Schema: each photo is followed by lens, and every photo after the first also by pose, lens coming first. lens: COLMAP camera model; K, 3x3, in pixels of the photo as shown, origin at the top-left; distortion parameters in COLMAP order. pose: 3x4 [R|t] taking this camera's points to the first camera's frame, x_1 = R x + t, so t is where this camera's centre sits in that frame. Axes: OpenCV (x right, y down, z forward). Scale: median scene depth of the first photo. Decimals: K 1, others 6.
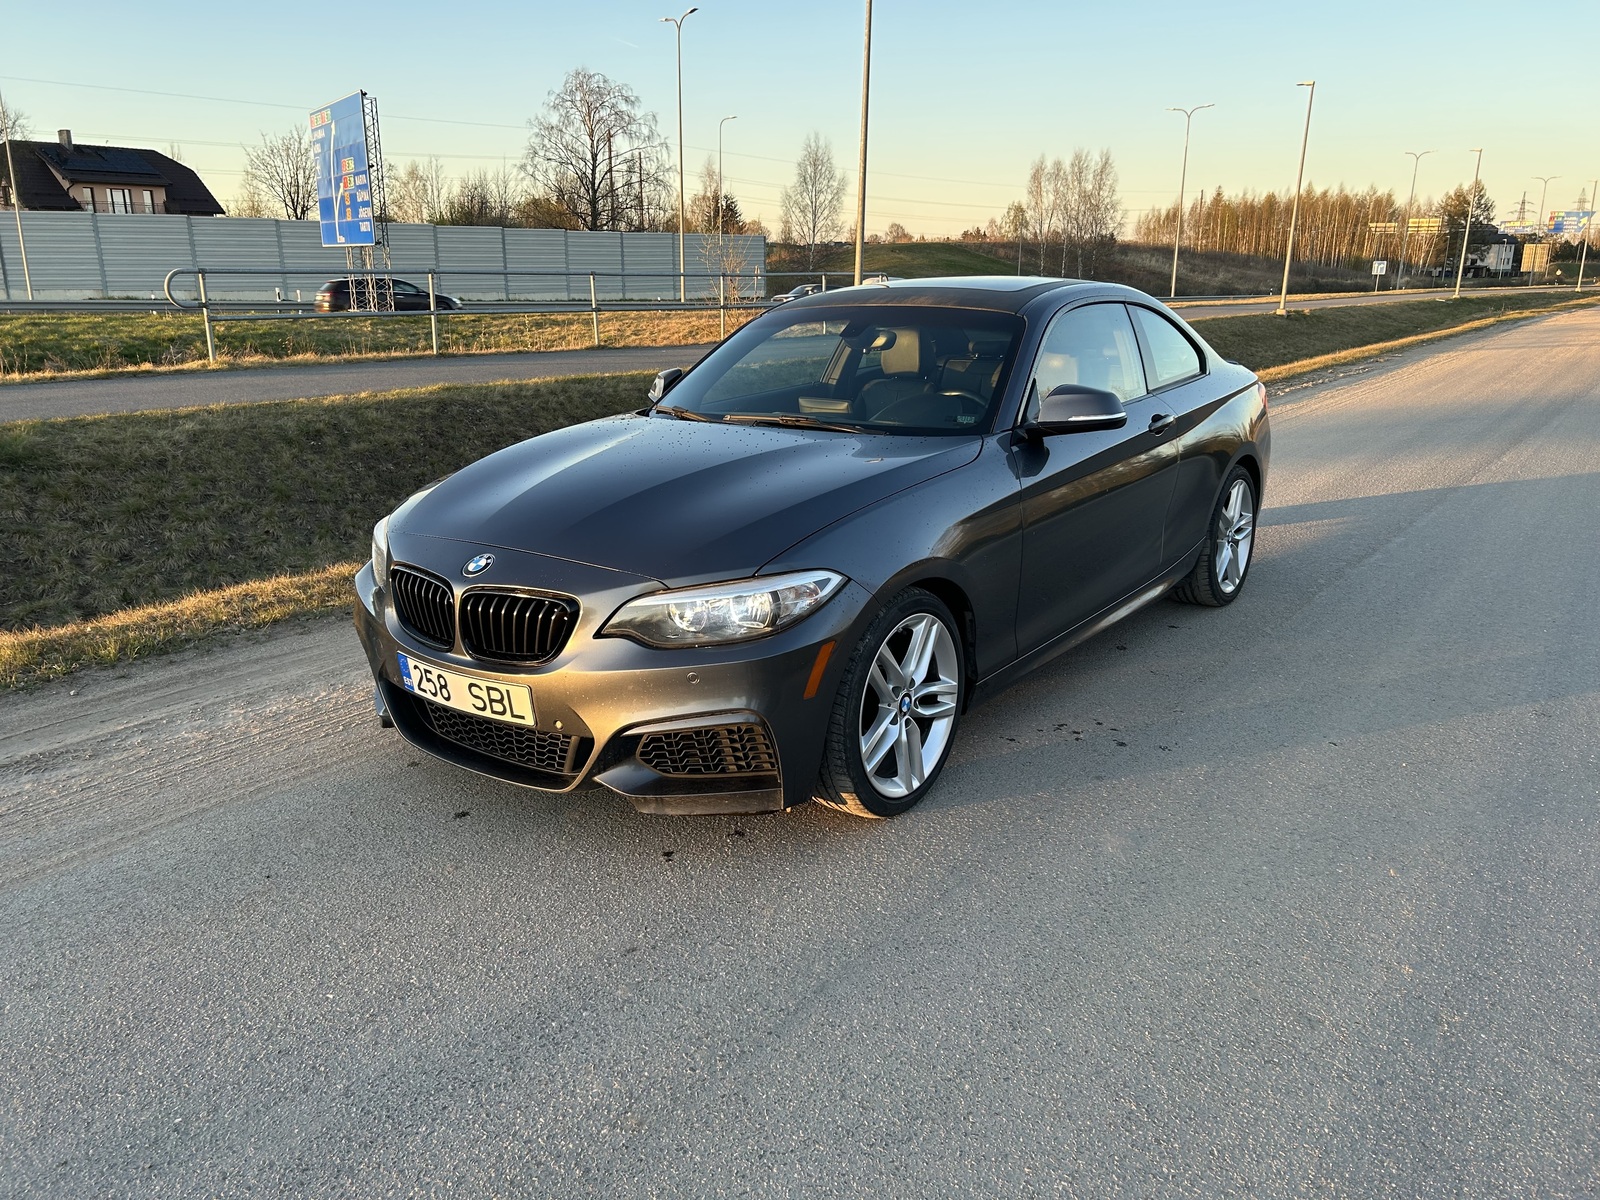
lens RADIAL K [[1192.5, 0, 794.1], [0, 1192.5, 612.5], [0, 0, 1]] dist [0.031544, -0.034910]
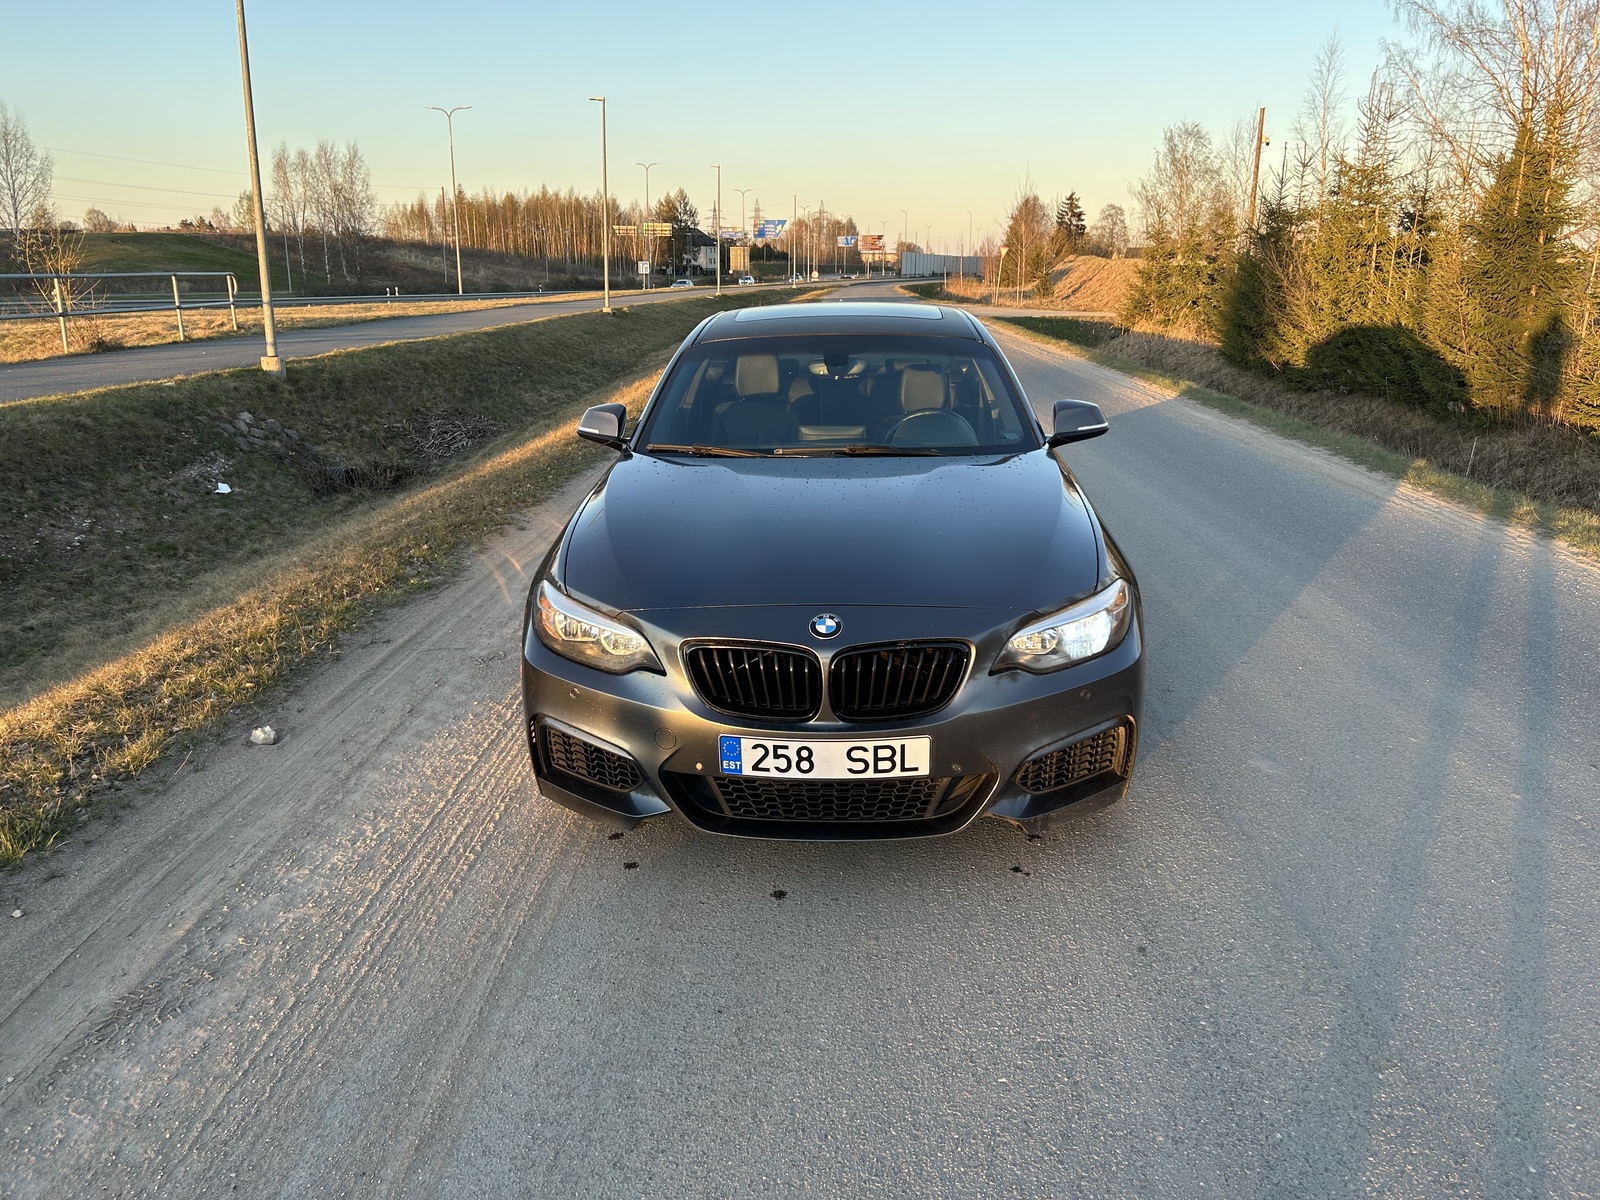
lens RADIAL K [[1192.5, 0, 815.5], [0, 1192.5, 588.1], [0, 0, 1]] dist [0.031544, -0.034910]
pose [[0.826407, -0.142100, 0.544848, -0.751598], [0.150576, 0.988163, 0.029331, -0.094462], [-0.542566, 0.057802, 0.838022, 0.187150]]
